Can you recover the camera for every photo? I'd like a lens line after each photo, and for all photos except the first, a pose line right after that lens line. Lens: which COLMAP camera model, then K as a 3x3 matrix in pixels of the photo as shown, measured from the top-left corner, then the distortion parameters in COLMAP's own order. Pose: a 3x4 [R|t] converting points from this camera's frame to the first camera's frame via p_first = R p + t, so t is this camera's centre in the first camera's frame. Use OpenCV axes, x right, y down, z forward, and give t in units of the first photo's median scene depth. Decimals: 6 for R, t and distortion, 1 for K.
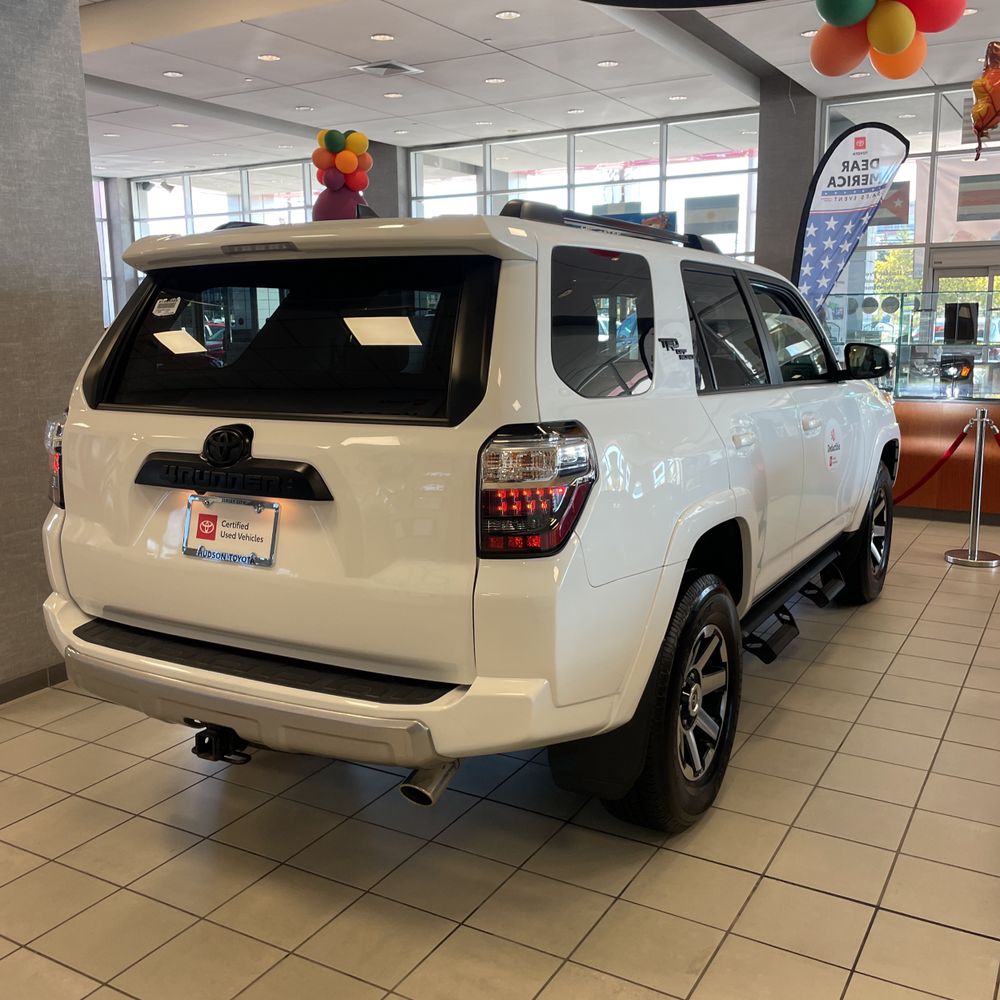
lens RADIAL K [[1033.3, 0, 502.0], [0, 1033.3, 491.0], [0, 0, 1]] dist [0.037279, 0.000000]
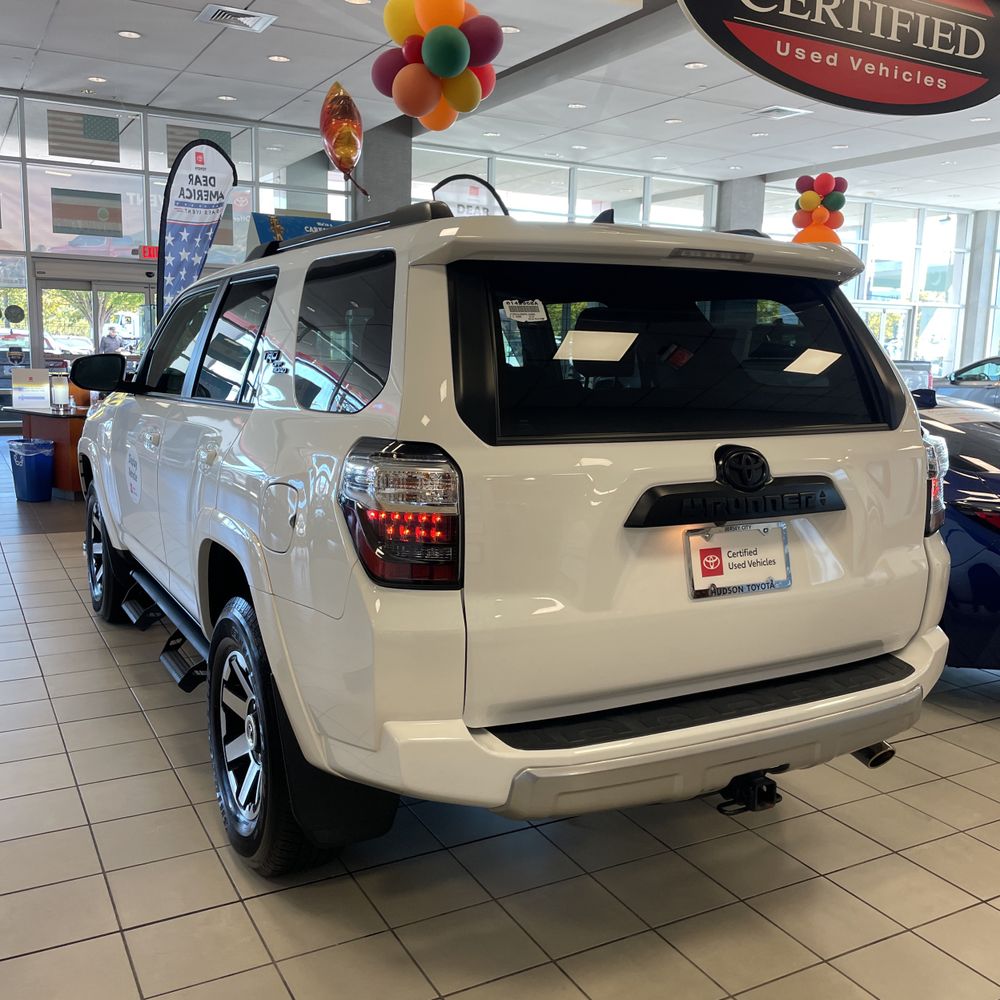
lens RADIAL K [[1033.3, 0, 500.5], [0, 1033.3, 498.9], [0, 0, 1]] dist [0.037279, 0.000000]
pose [[0.509382, -0.108450, 0.853679, -0.935748], [0.110639, 0.992047, 0.060011, -0.077130], [-0.853399, 0.063881, 0.517330, 0.567444]]
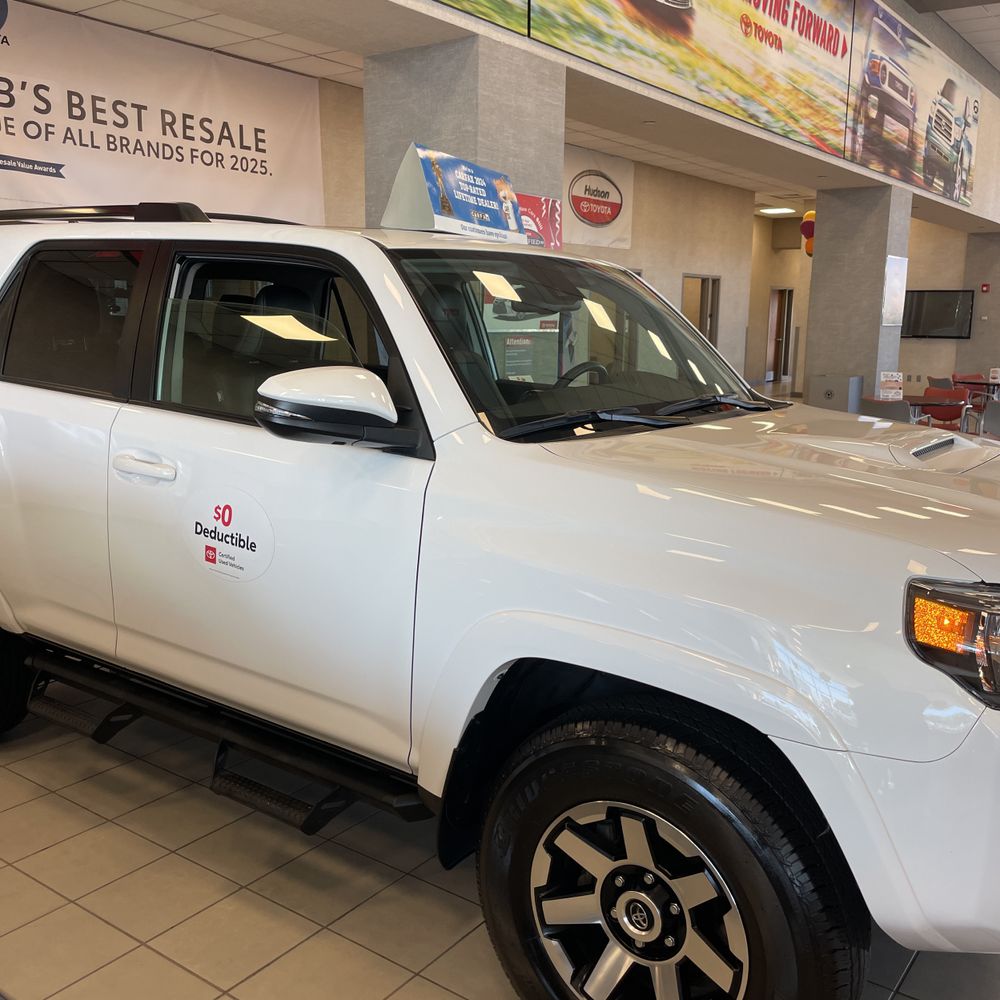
lens RADIAL K [[1033.3, 0, 499.6], [0, 1033.3, 490.7], [0, 0, 1]] dist [0.037279, 0.000000]
pose [[-0.111579, 0.178354, -0.977620, 1.167893], [-0.180515, 0.963758, 0.196428, -0.280441], [0.977223, 0.198392, -0.075339, 1.614308]]
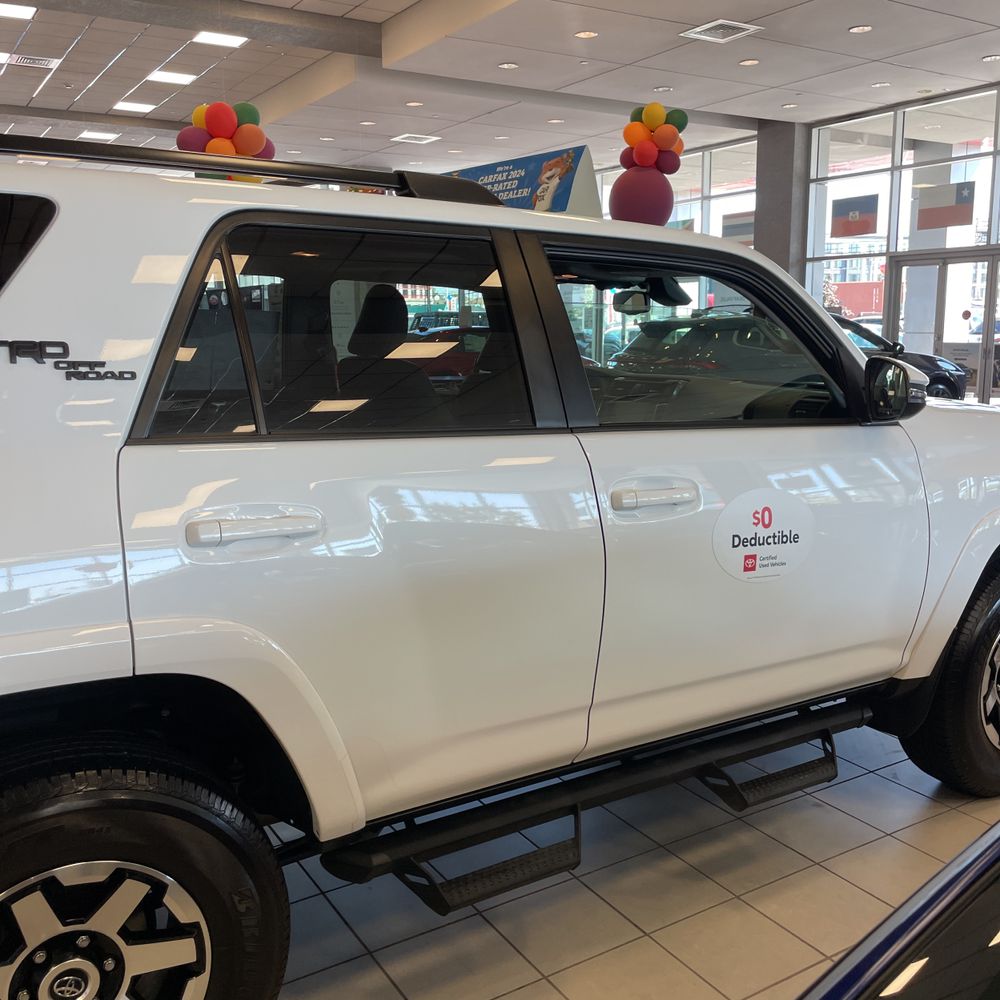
lens RADIAL K [[1033.3, 0, 530.4], [0, 1033.3, 488.1], [0, 0, 1]] dist [0.037279, 0.000000]
pose [[0.889349, 0.077042, -0.450692, 0.625872], [-0.078759, 0.996781, 0.014977, -0.092807], [0.450395, 0.022177, 0.892554, 0.588448]]
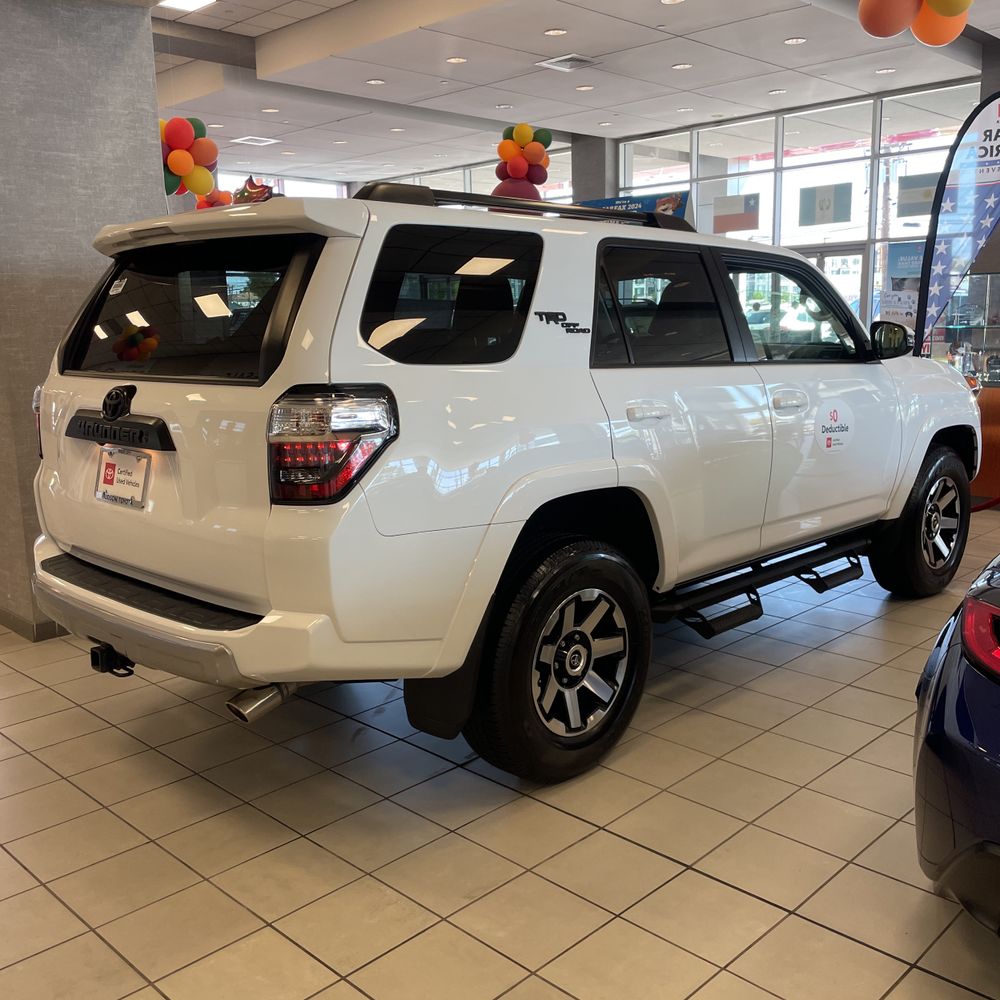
lens RADIAL K [[1033.3, 0, 517.4], [0, 1033.3, 498.9], [0, 0, 1]] dist [0.037279, 0.000000]
pose [[0.970055, 0.035088, -0.240339, 0.364257], [-0.032064, 0.999350, 0.016483, 0.023433], [0.240761, -0.008283, 0.970549, -0.020242]]
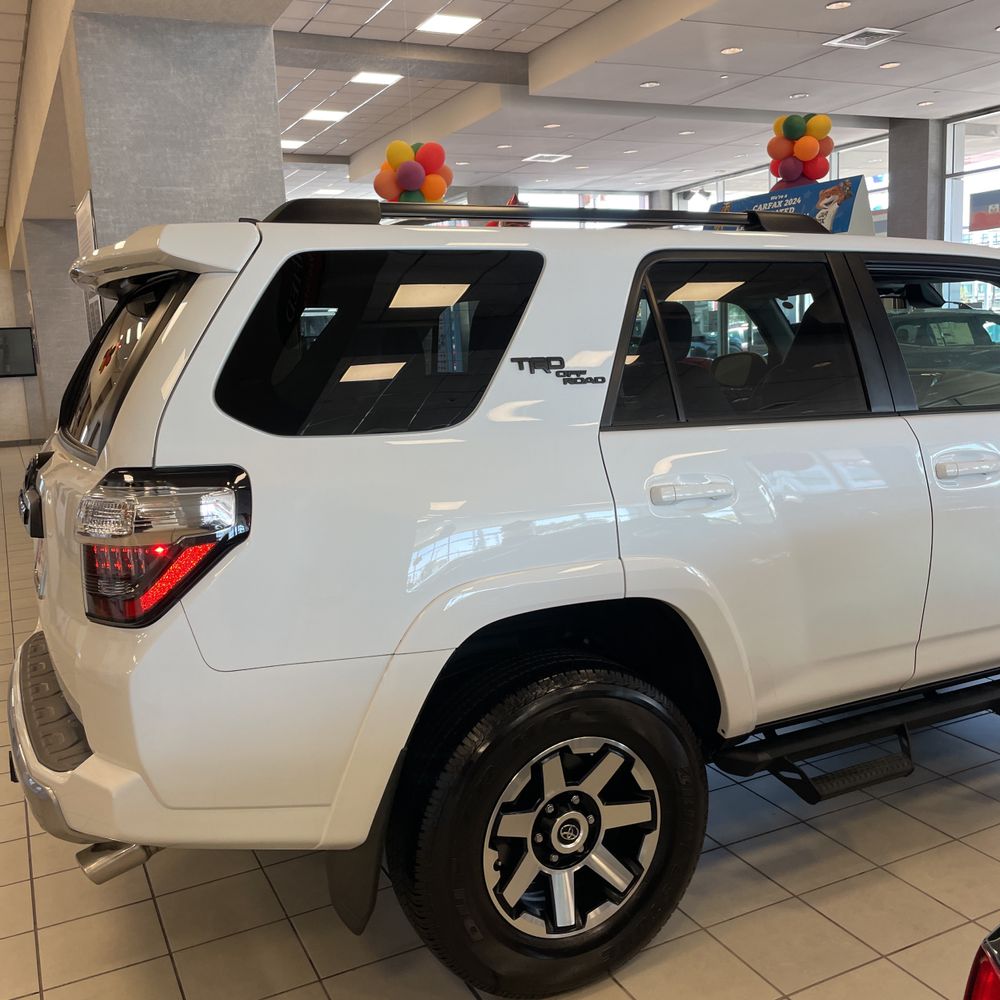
lens RADIAL K [[1033.3, 0, 502.2], [0, 1033.3, 489.1], [0, 0, 1]] dist [0.037279, 0.000000]
pose [[0.832467, 0.056435, -0.551193, 0.535627], [-0.057602, 0.998224, 0.015209, -0.056311], [0.551072, 0.019089, 0.834239, 0.328180]]
